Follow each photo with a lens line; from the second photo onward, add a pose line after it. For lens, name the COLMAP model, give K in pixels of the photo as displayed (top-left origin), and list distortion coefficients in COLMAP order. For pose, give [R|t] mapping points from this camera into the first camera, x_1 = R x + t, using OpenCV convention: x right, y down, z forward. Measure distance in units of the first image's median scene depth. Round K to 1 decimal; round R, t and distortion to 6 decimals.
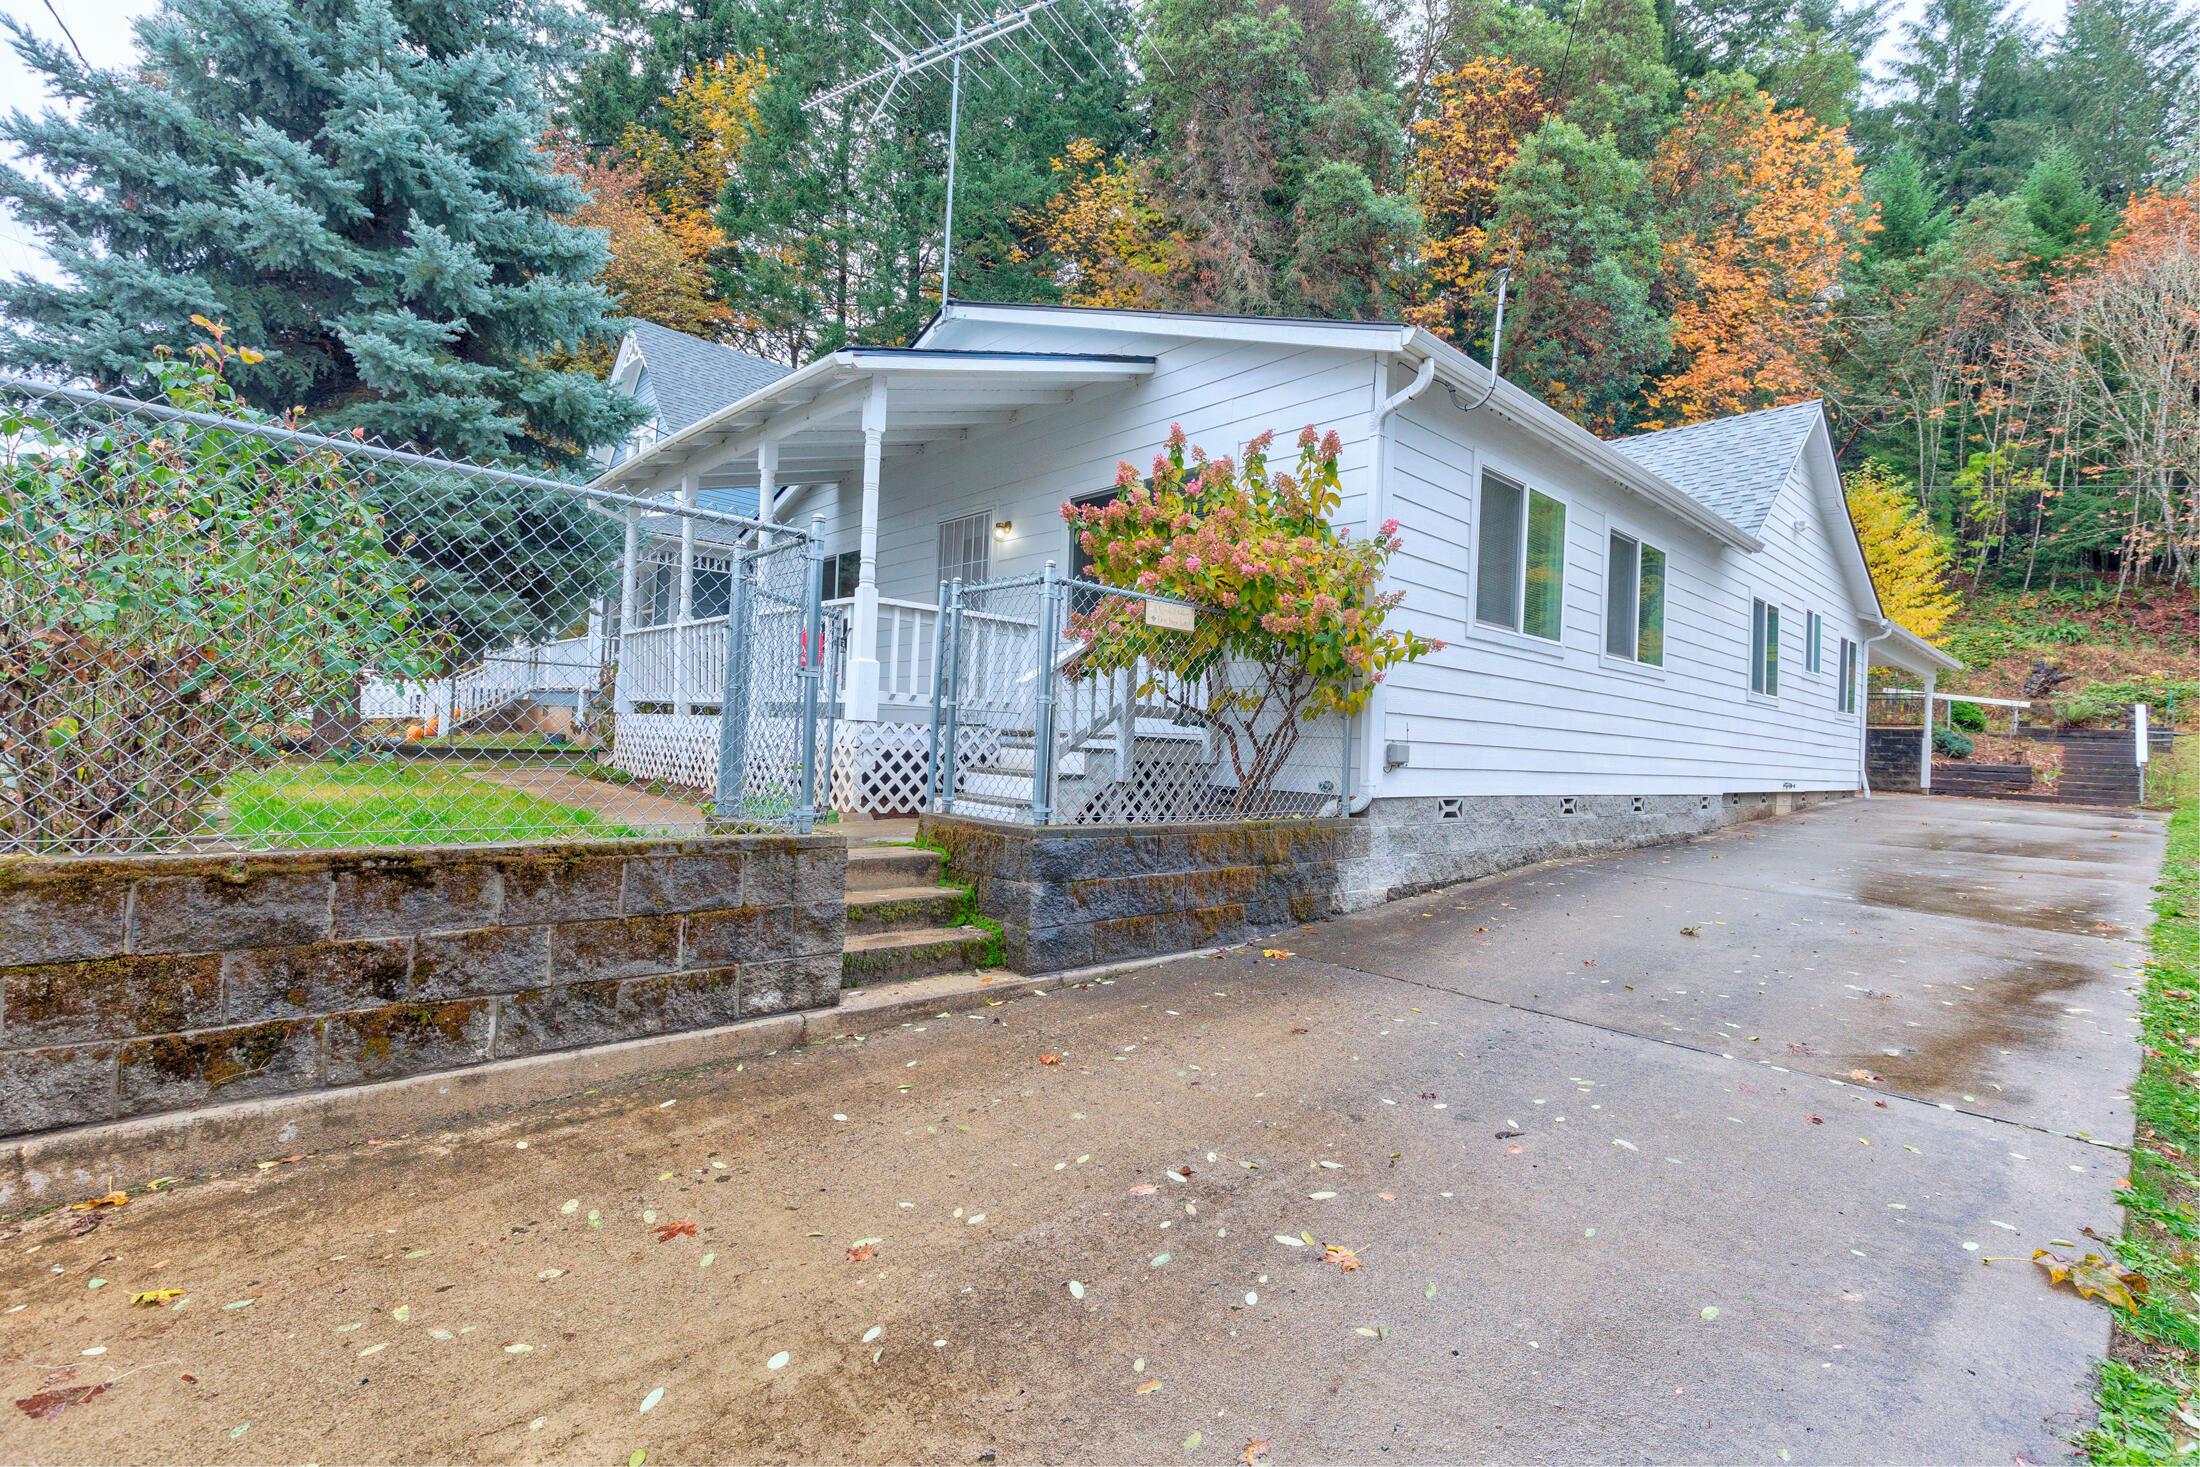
lens RADIAL K [[1012.8, 0, 1112.4], [0, 1012.8, 761.3], [0, 0, 1]] dist [0.003129, 0.000324]
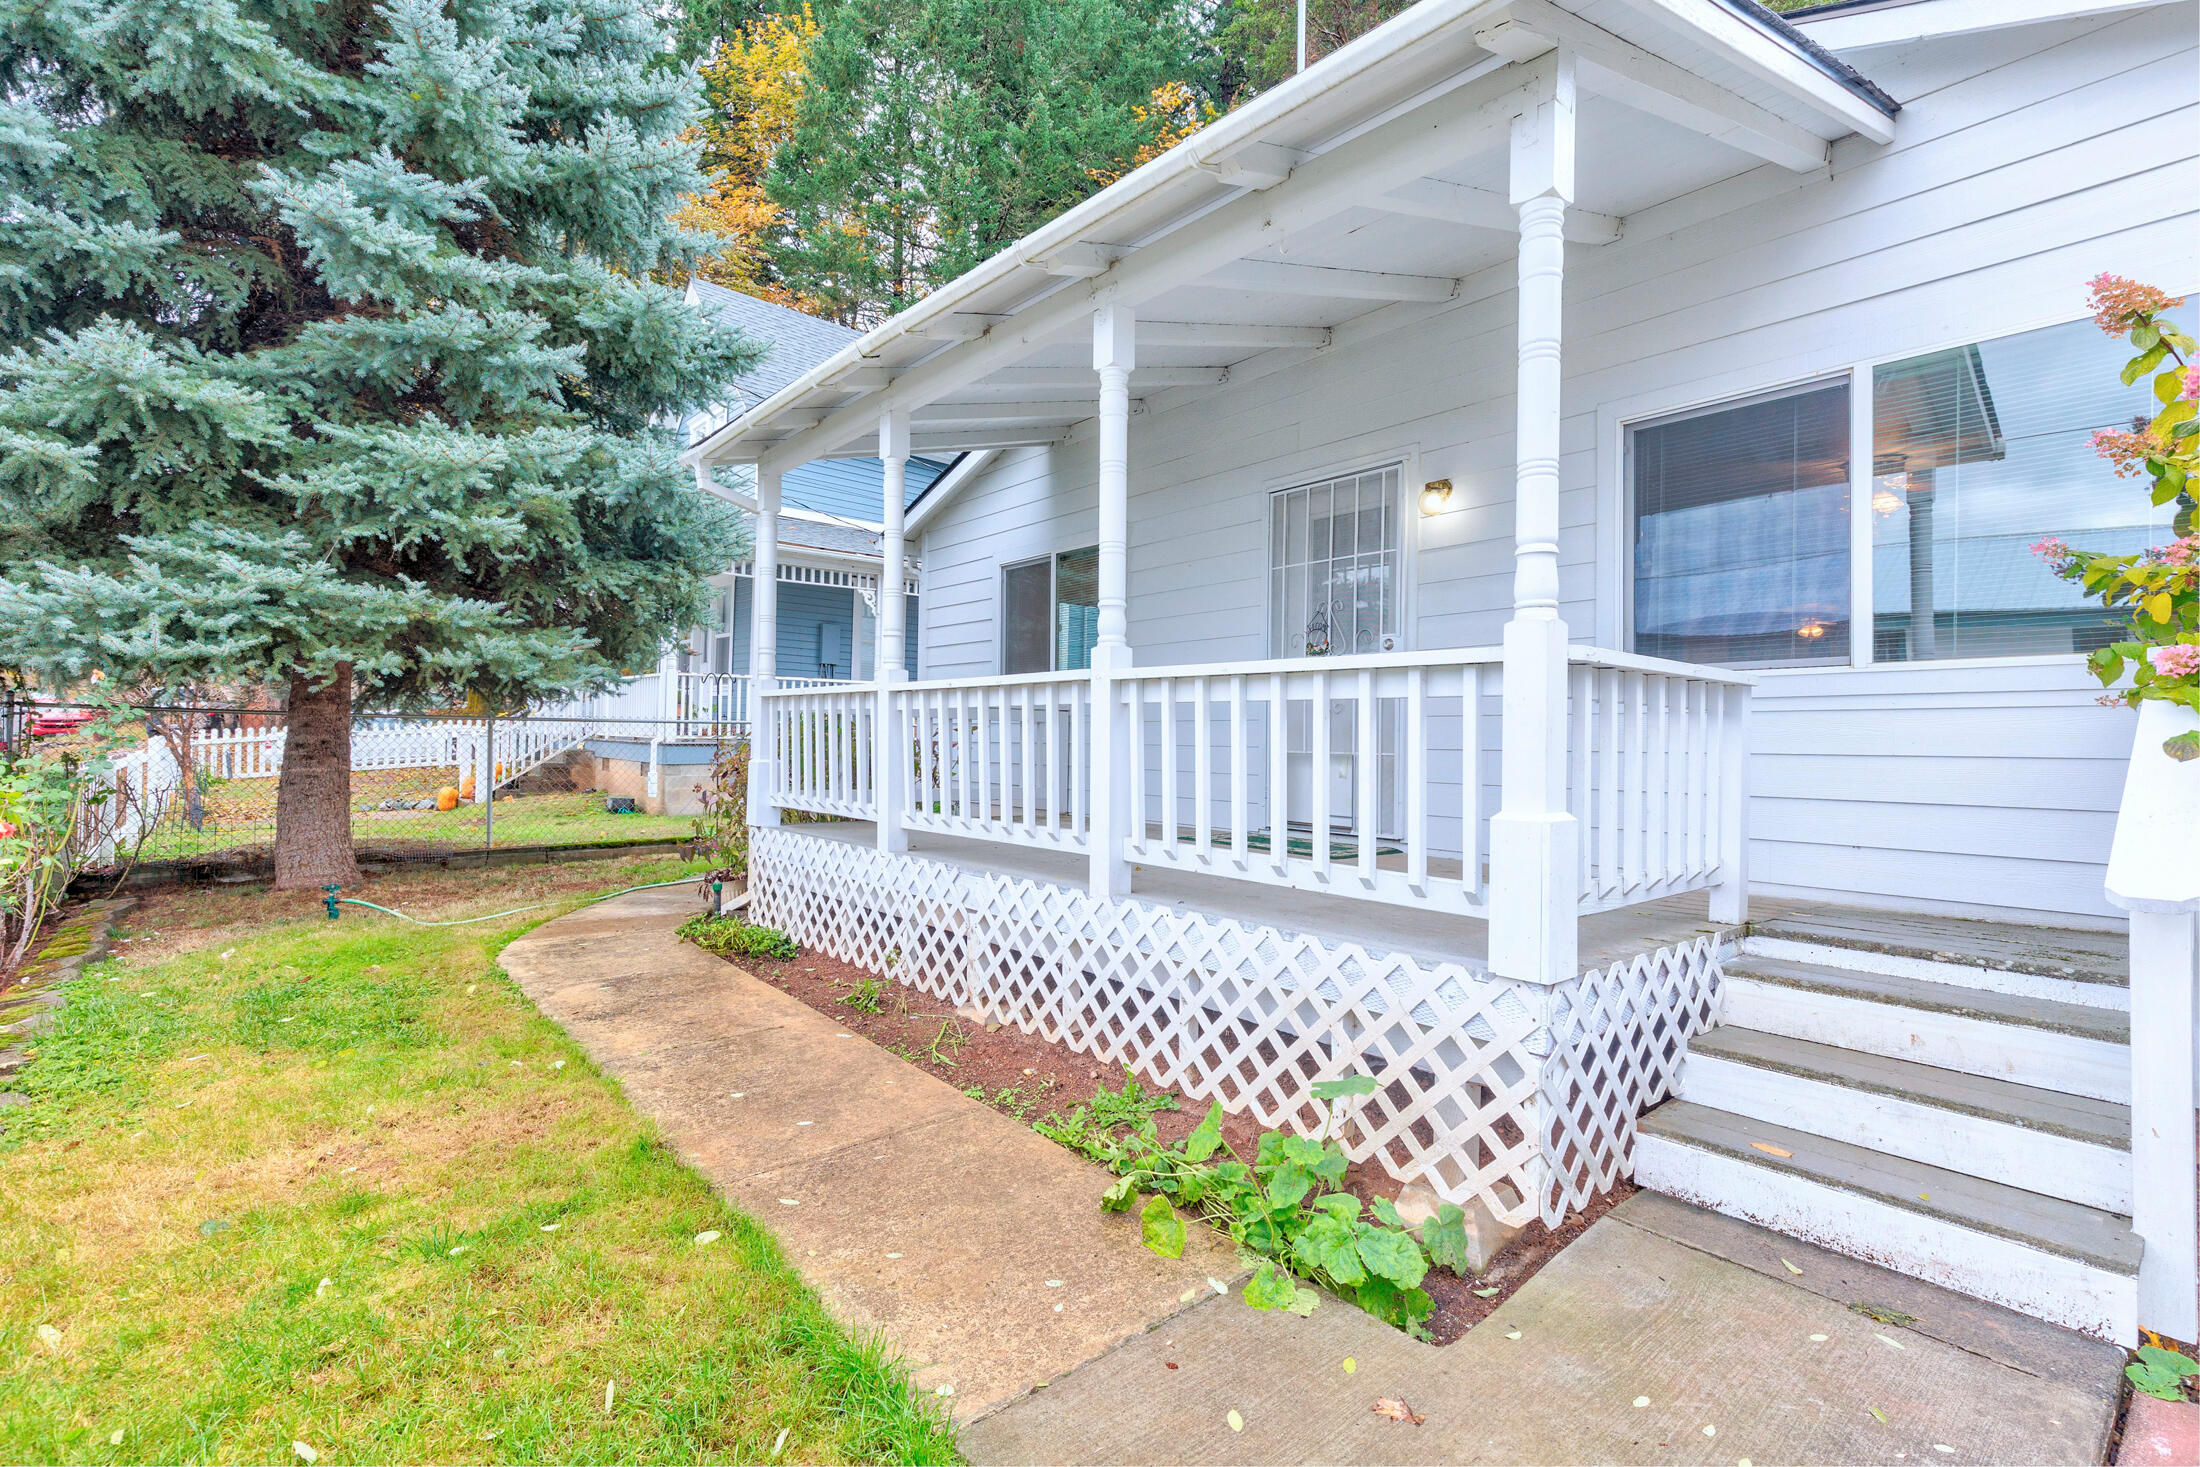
lens RADIAL K [[1012.8, 0, 1112.4], [0, 1012.8, 761.3], [0, 0, 1]] dist [0.003129, 0.000324]
pose [[0.999101, -0.027979, -0.031848, -0.248682], [0.028039, 0.999606, 0.001421, -0.079009], [0.031795, -0.002312, 0.999492, 0.394925]]
